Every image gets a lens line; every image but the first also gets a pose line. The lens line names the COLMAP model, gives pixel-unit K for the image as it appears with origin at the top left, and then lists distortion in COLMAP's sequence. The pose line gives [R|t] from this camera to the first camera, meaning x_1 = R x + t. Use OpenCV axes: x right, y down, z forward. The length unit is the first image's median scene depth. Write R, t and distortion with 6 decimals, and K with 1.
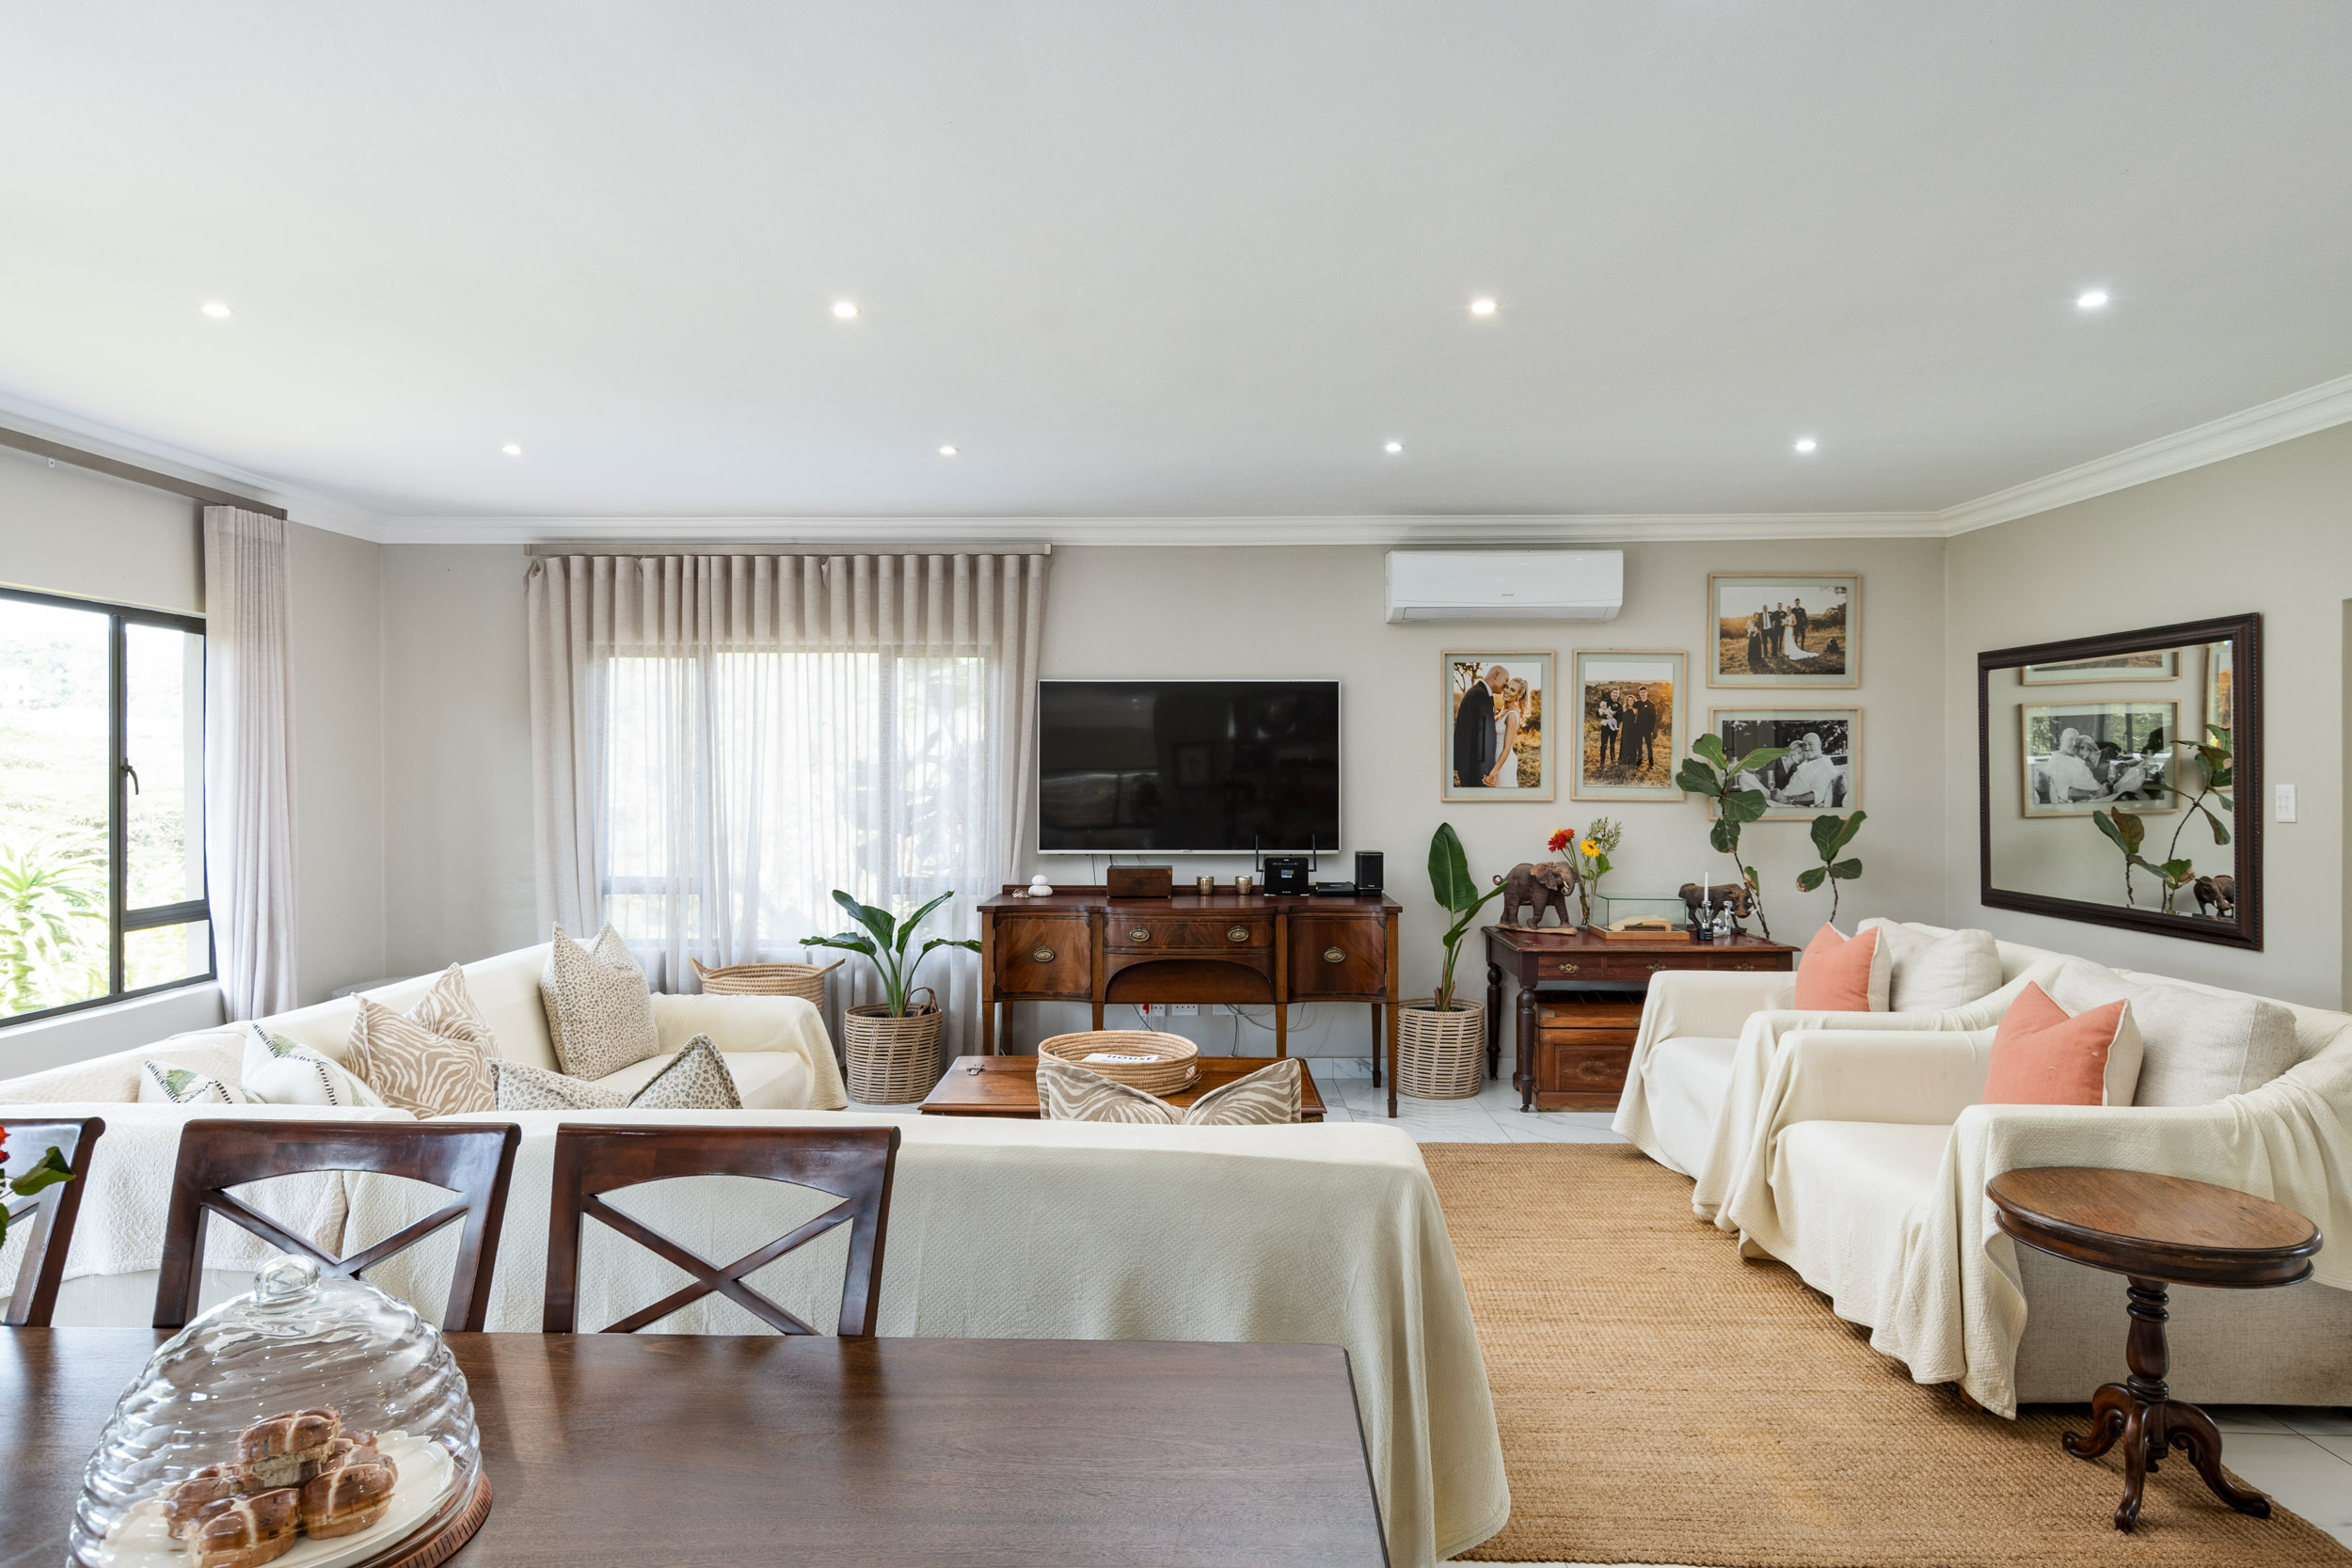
lens RADIAL K [[1413.1, 0, 1181.3], [0, 1413.1, 780.3], [0, 0, 1]] dist [0.004933, 0.002708]
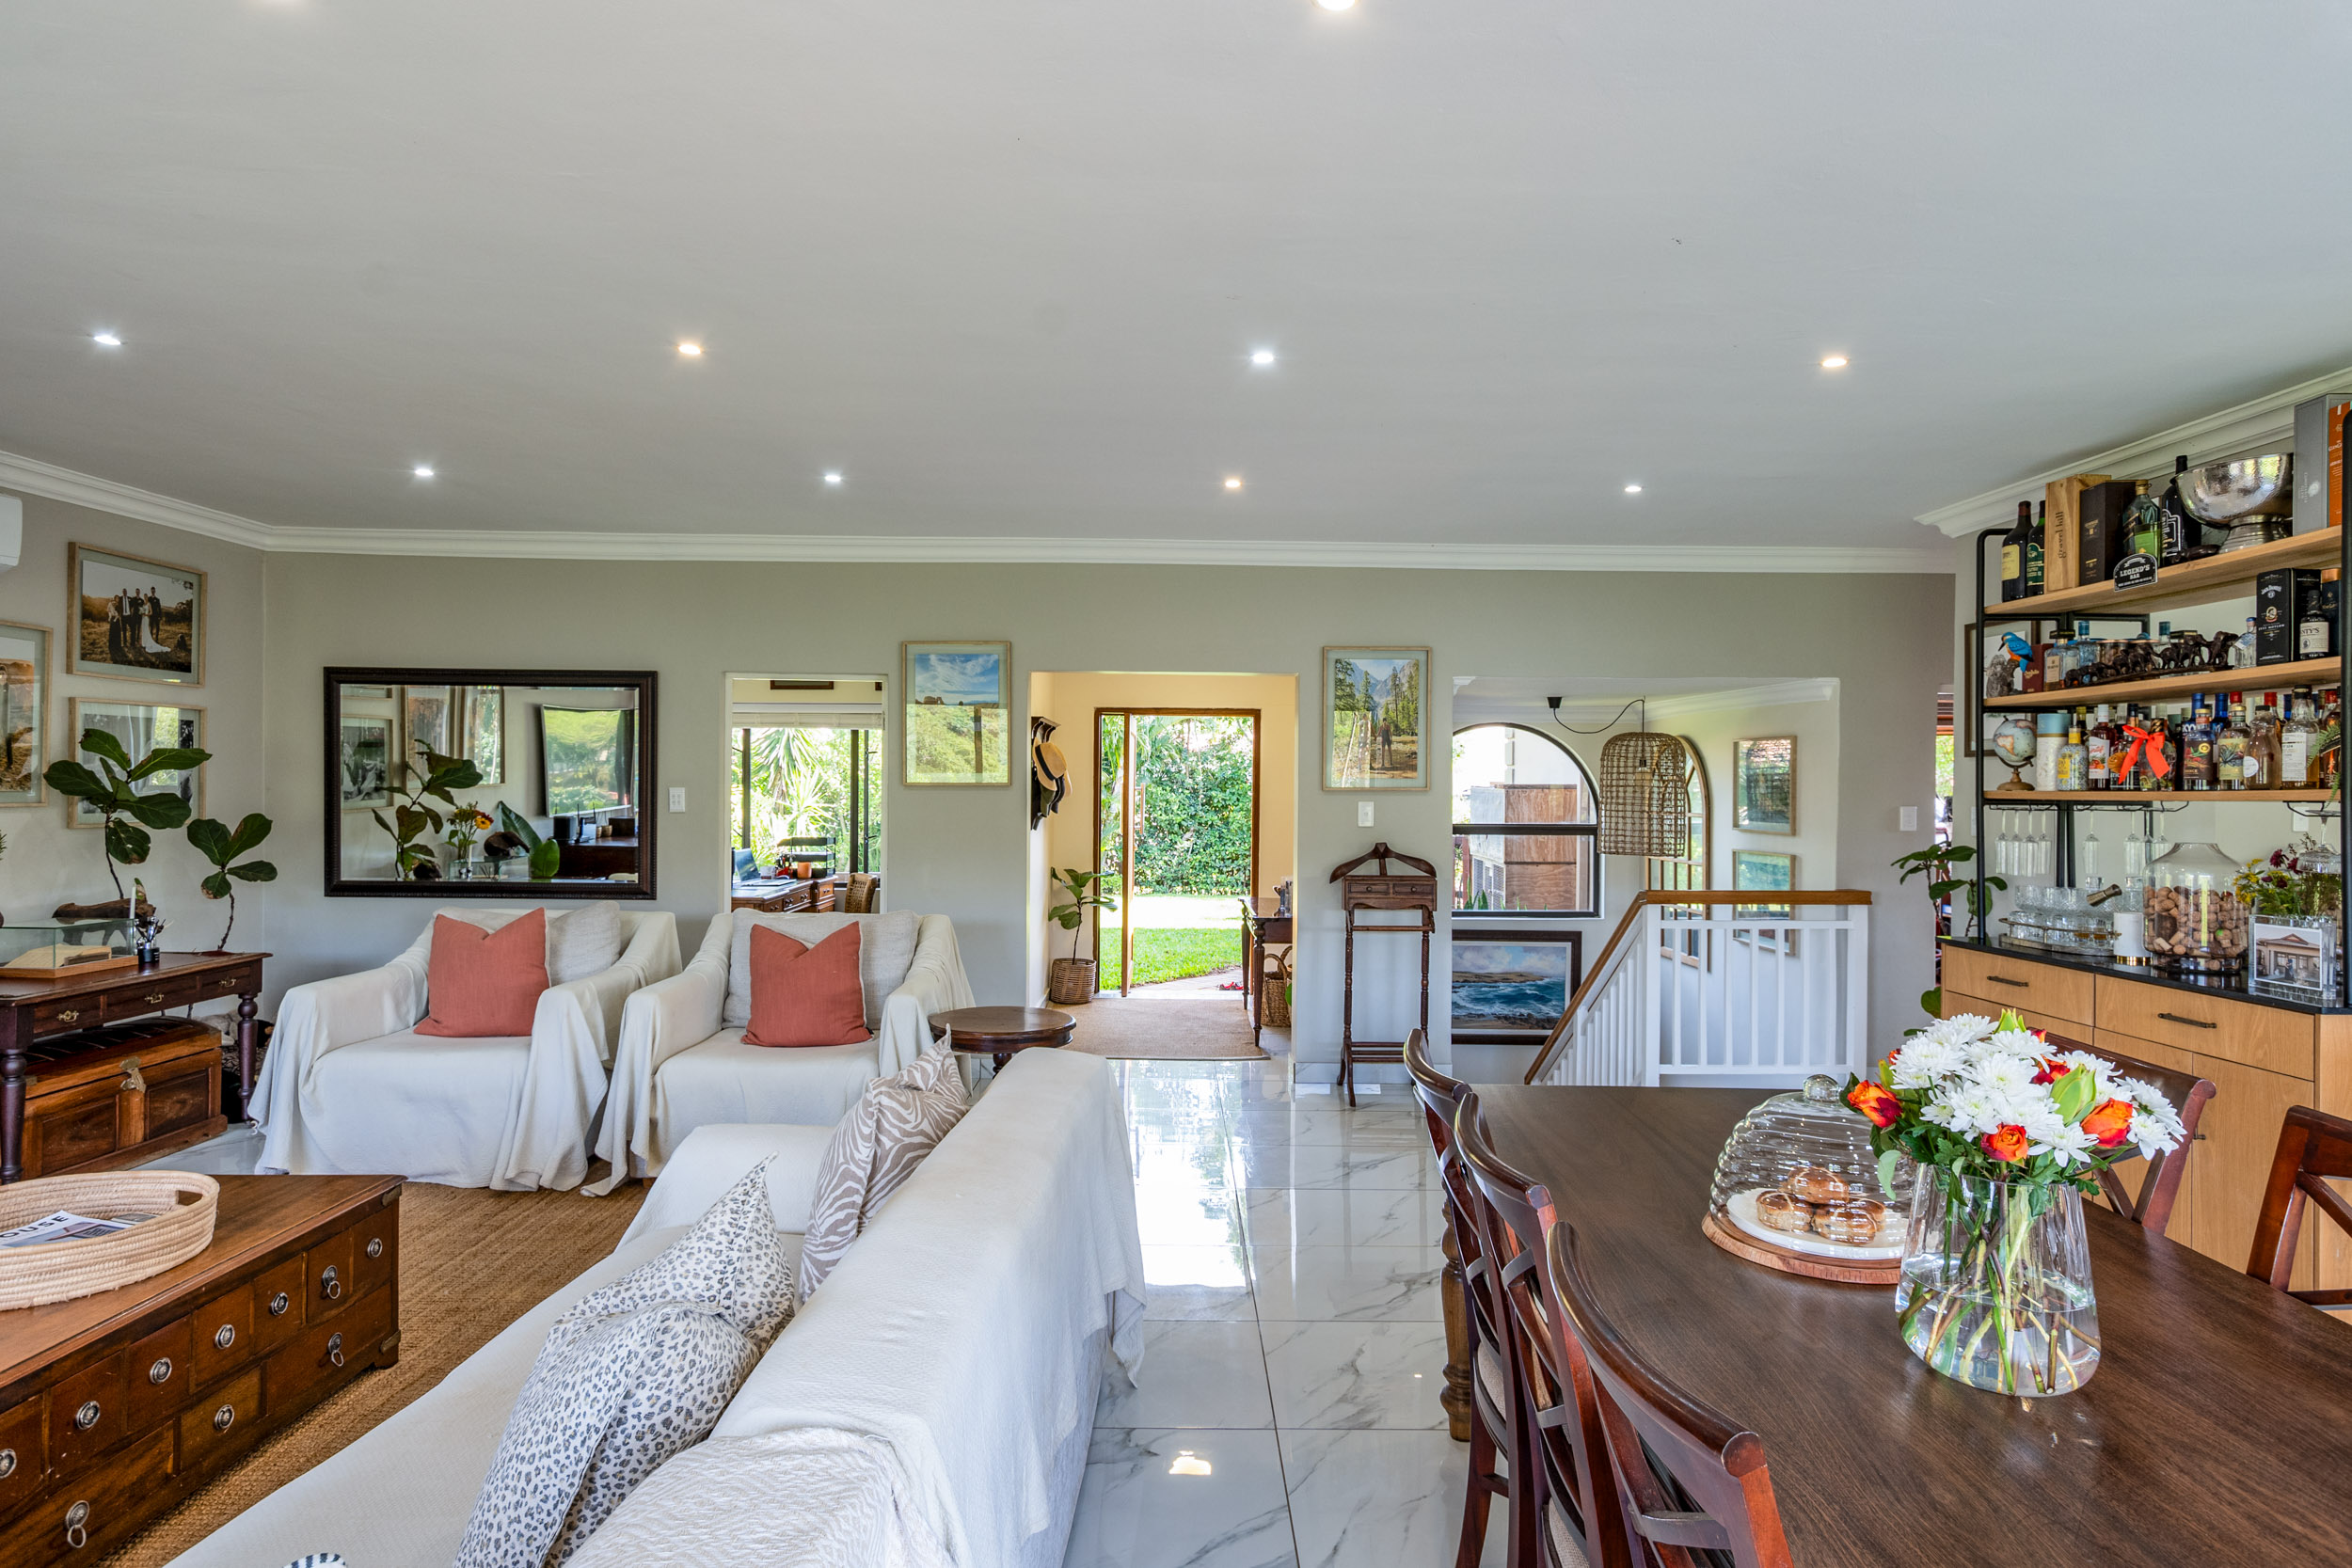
lens RADIAL K [[1274.9, 0, 1180.8], [0, 1274.9, 781.5], [0, 0, 1]] dist [-0.009353, 0.000449]
pose [[0.007192, 0.001516, 0.999973, -0.398565], [-0.004254, 0.999990, -0.001485, -0.002518], [-0.999965, -0.004243, 0.007199, 0.324021]]
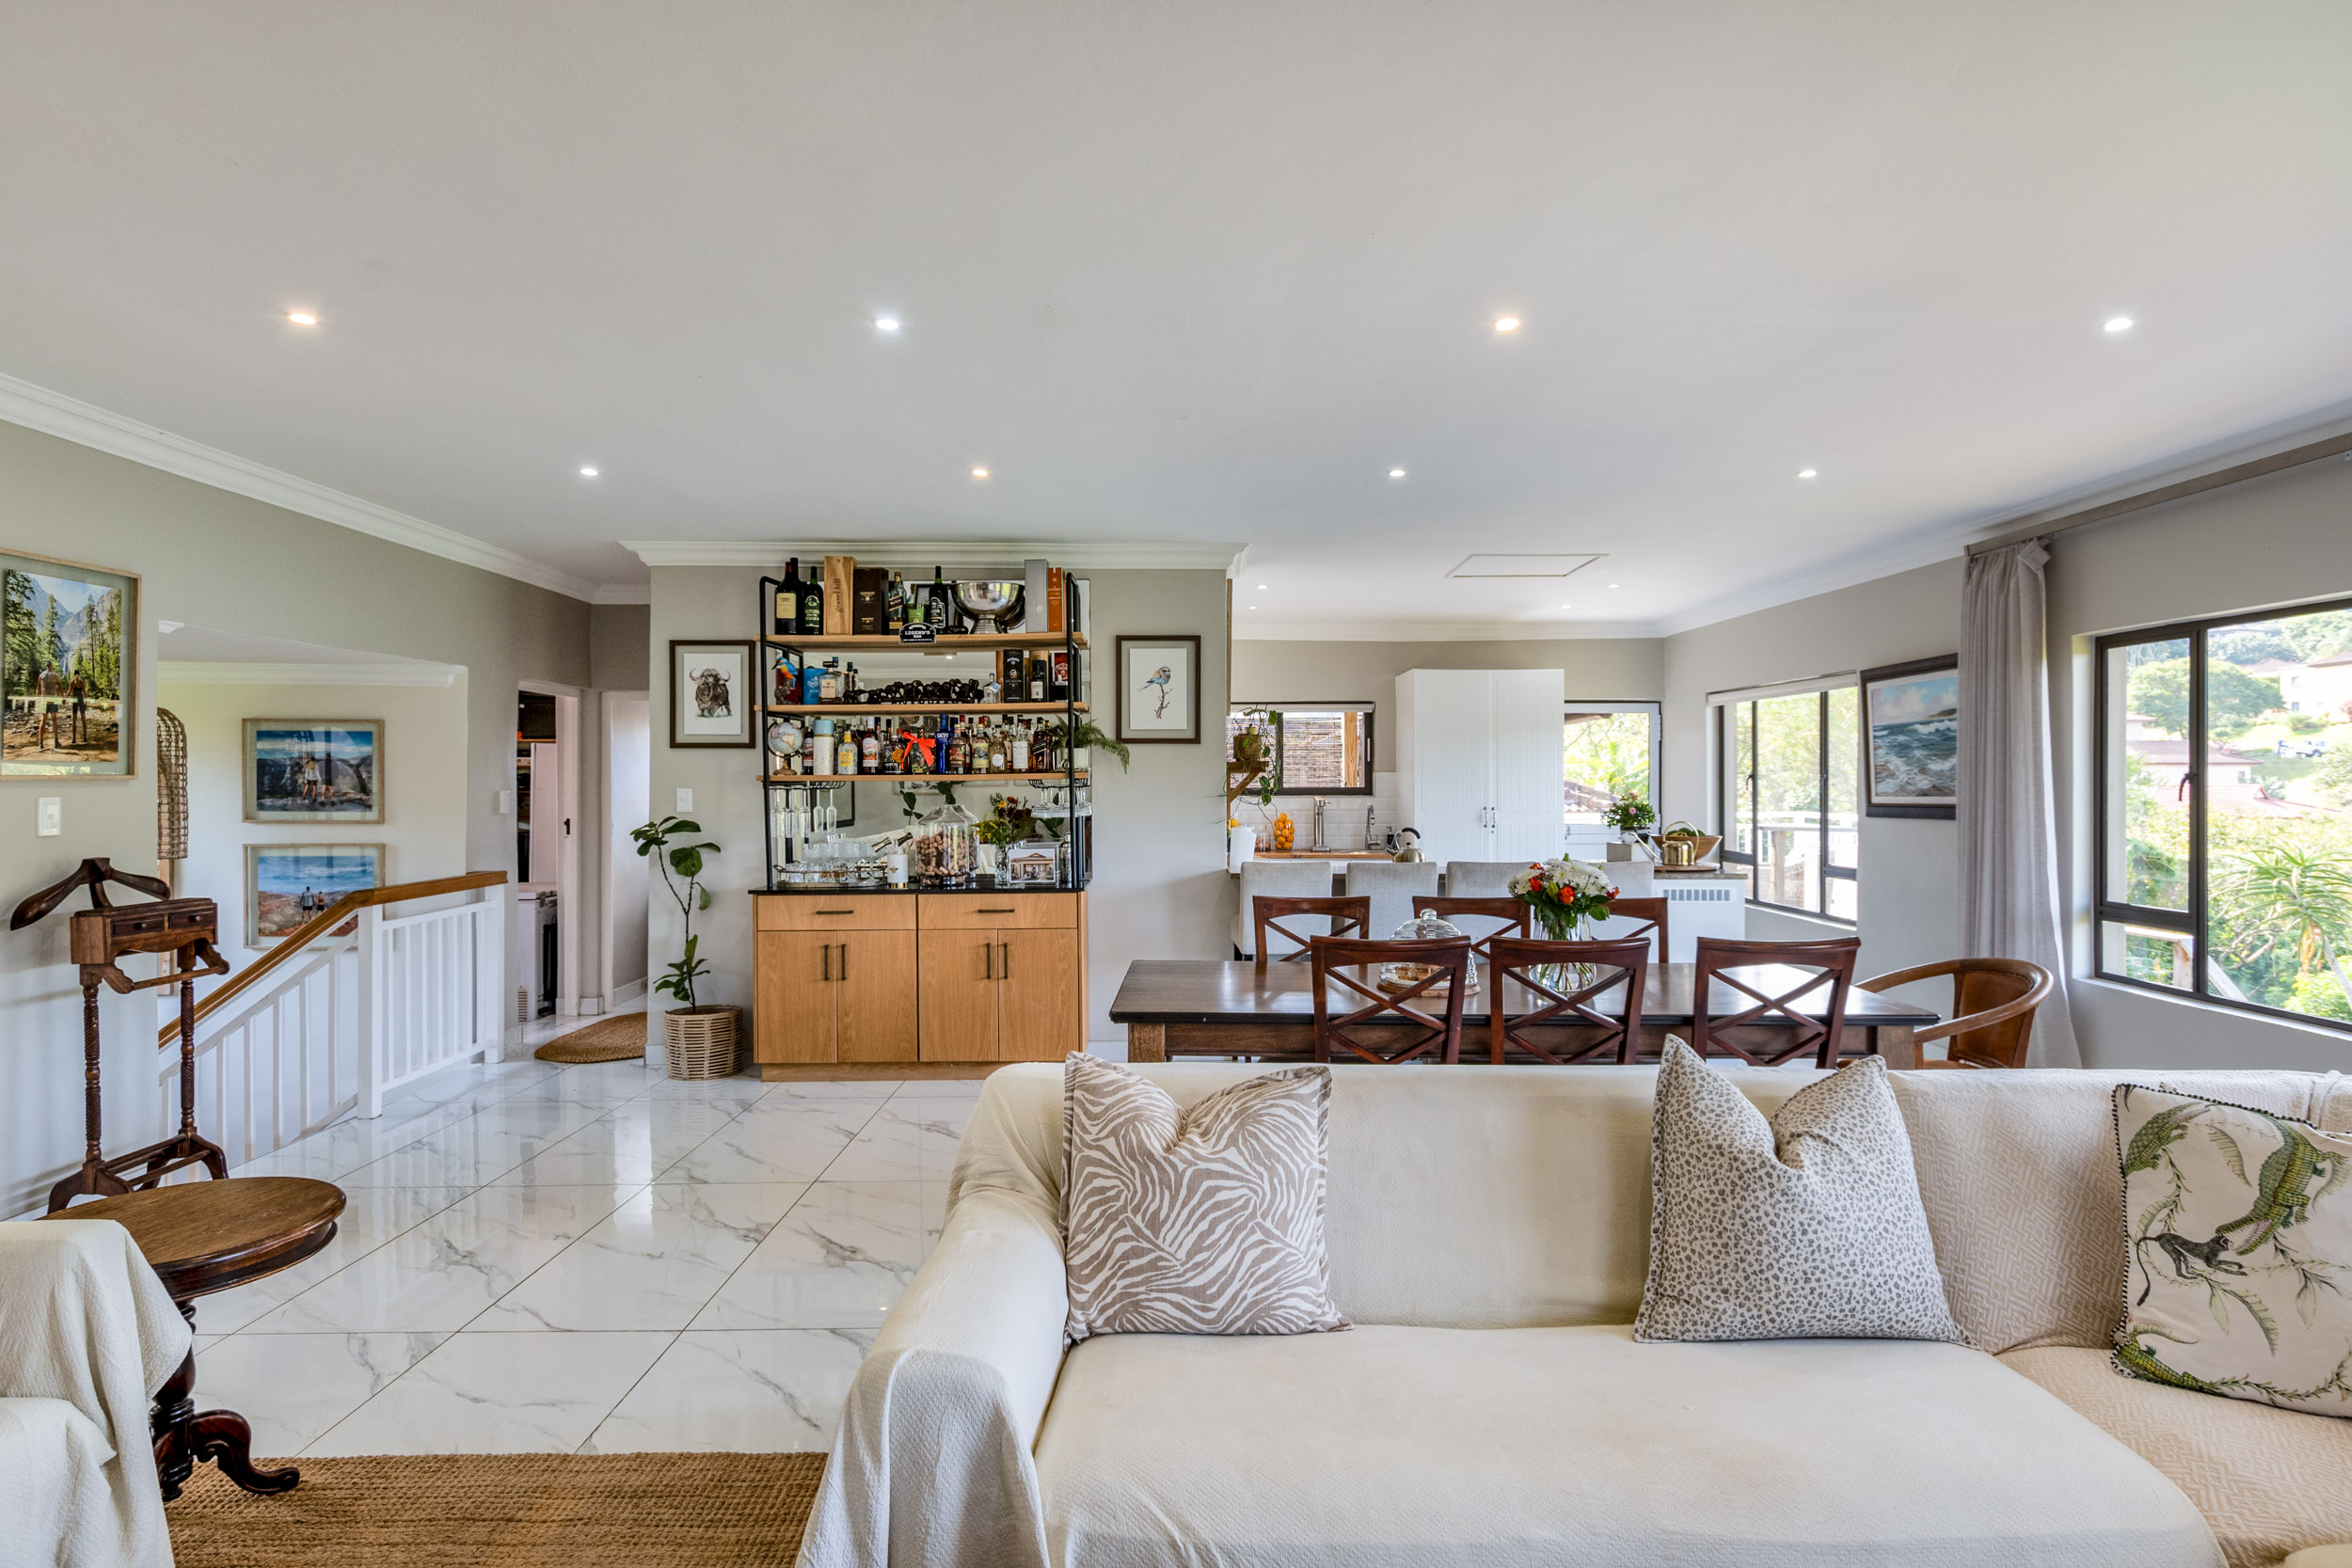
lens RADIAL K [[1228.1, 0, 1171.4], [0, 1228.1, 773.3], [0, 0, 1]] dist [-0.005280, -0.000466]
pose [[-0.999974, -0.000646, 0.007230, 0.009233], [-0.000658, 0.999998, -0.001696, -0.000580], [-0.007229, -0.001701, -0.999972, 0.773440]]
